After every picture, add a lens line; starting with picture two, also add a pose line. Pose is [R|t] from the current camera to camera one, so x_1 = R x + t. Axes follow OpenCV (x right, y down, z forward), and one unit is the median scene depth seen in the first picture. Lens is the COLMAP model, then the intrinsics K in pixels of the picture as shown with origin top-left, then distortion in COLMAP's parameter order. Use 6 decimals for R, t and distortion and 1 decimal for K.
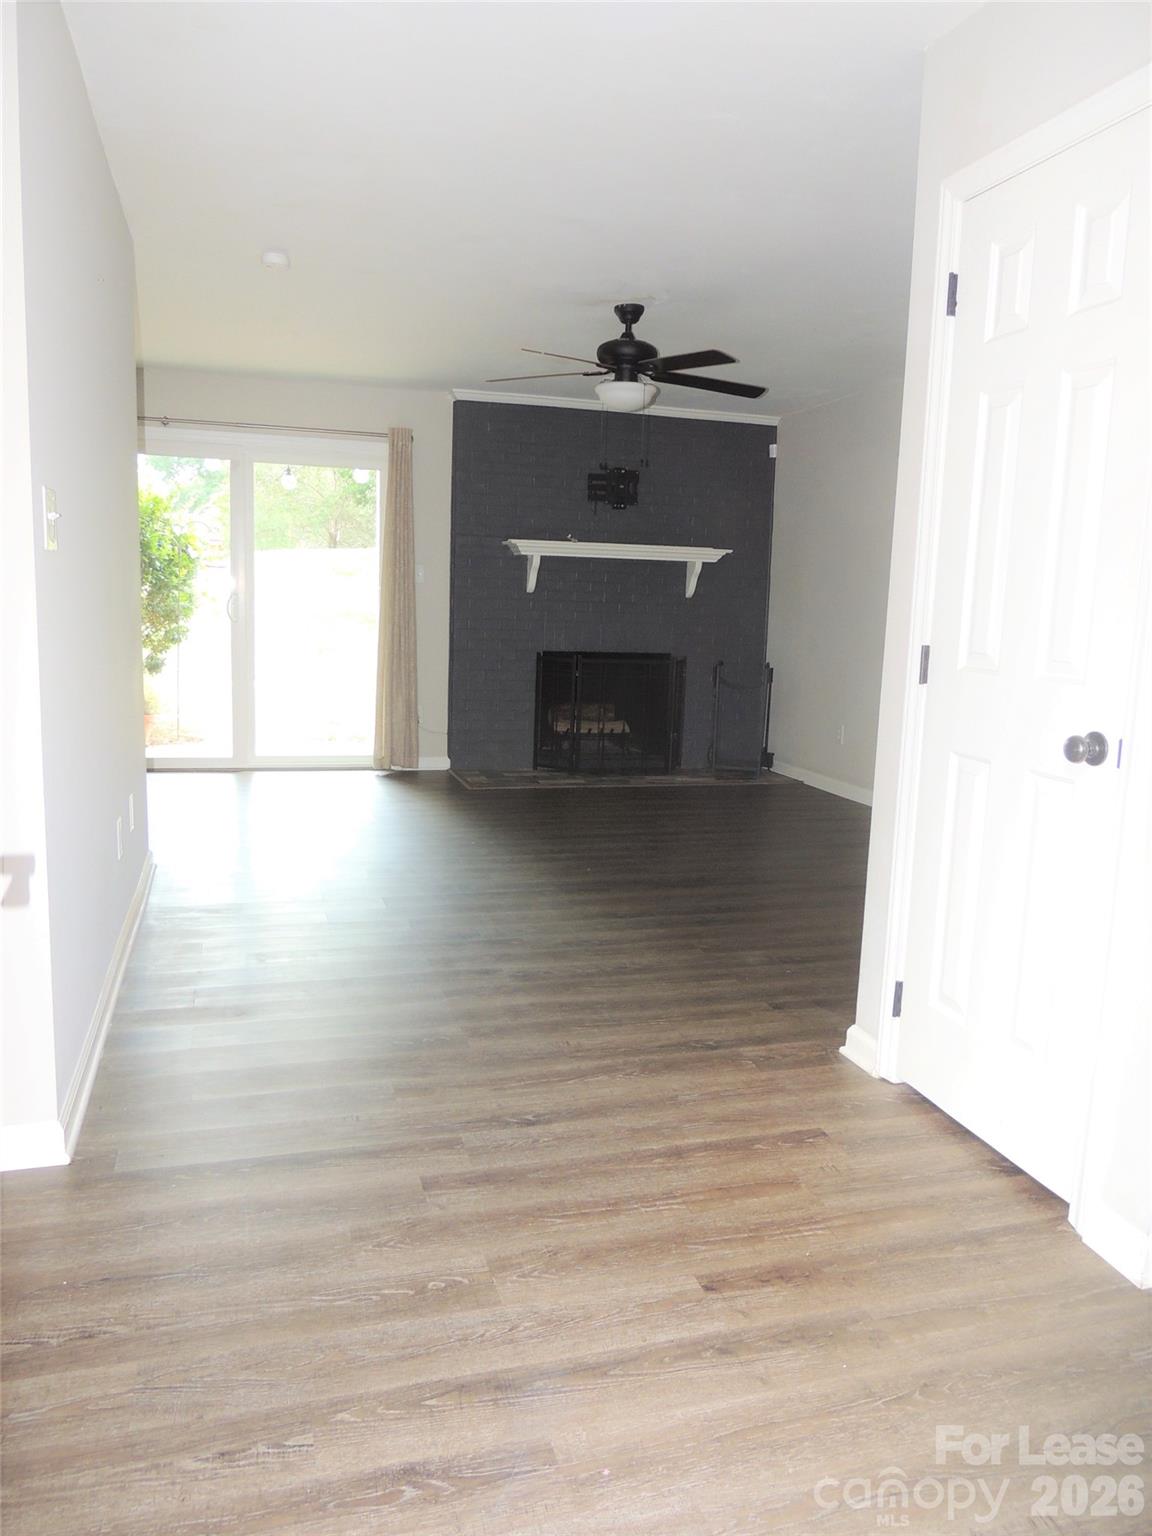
lens RADIAL K [[1119.0, 0, 576.0], [0, 1119.0, 768.0], [0, 0, 1]] dist [0.001274, 0.003803]
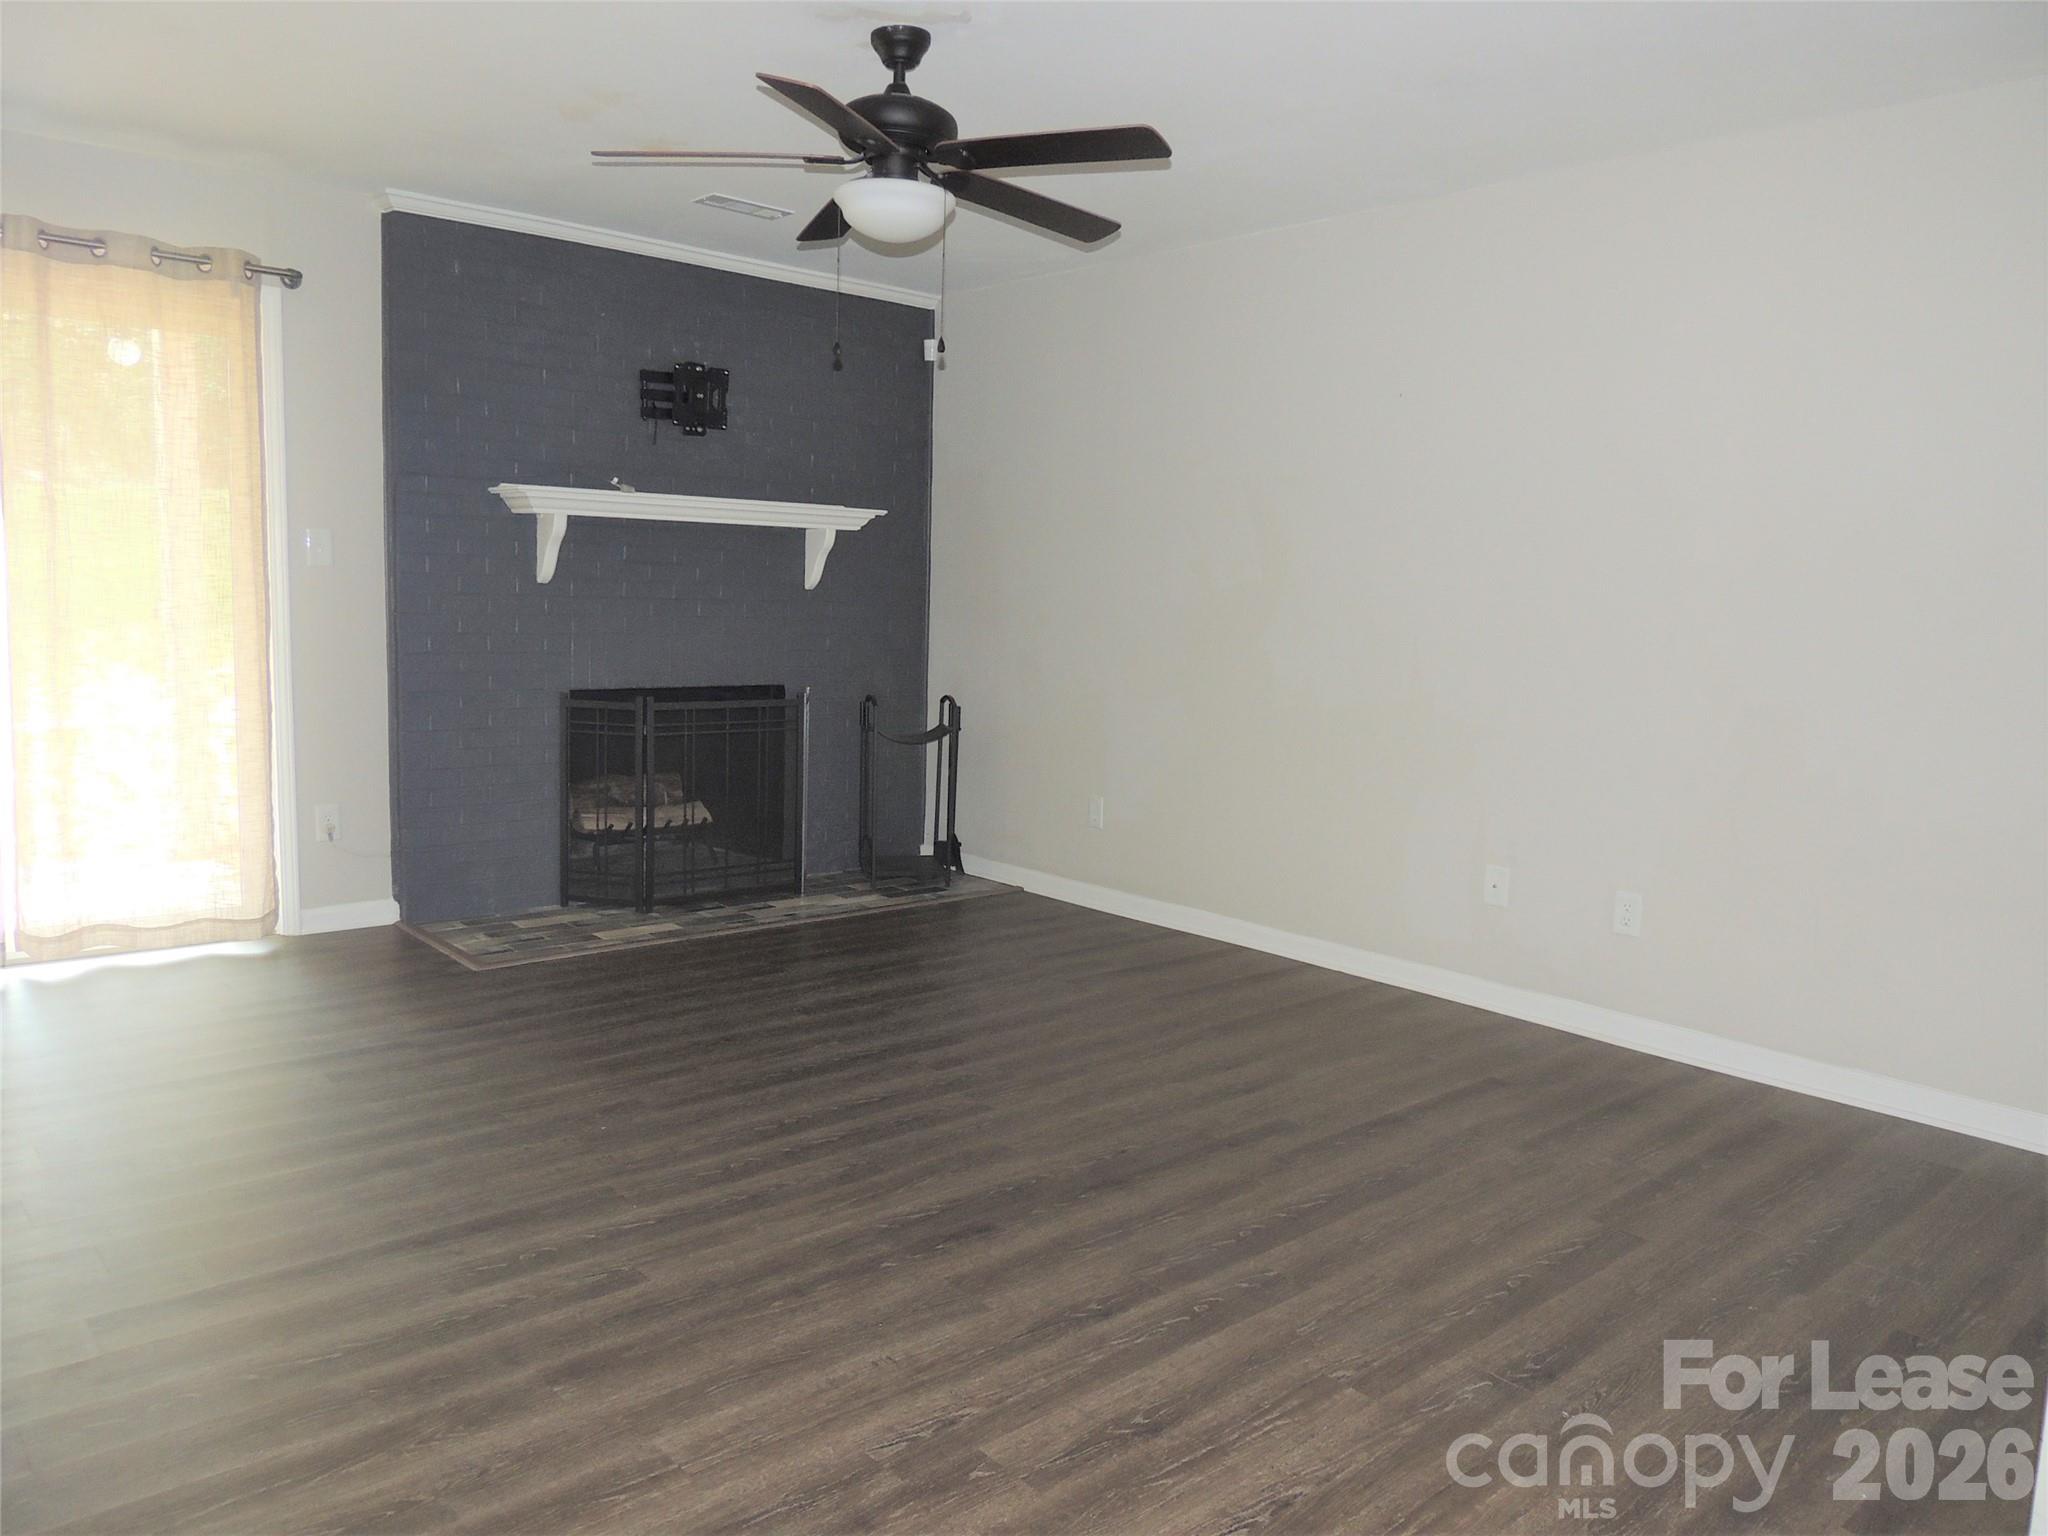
lens RADIAL K [[1492.0, 0, 1024.0], [0, 1492.0, 768.0], [0, 0, 1]] dist [0.001274, 0.003803]
pose [[0.910907, -0.053129, 0.409178, -0.128917], [0.059952, 0.998194, -0.003856, -0.050570], [-0.408234, 0.028044, 0.912446, 0.249013]]
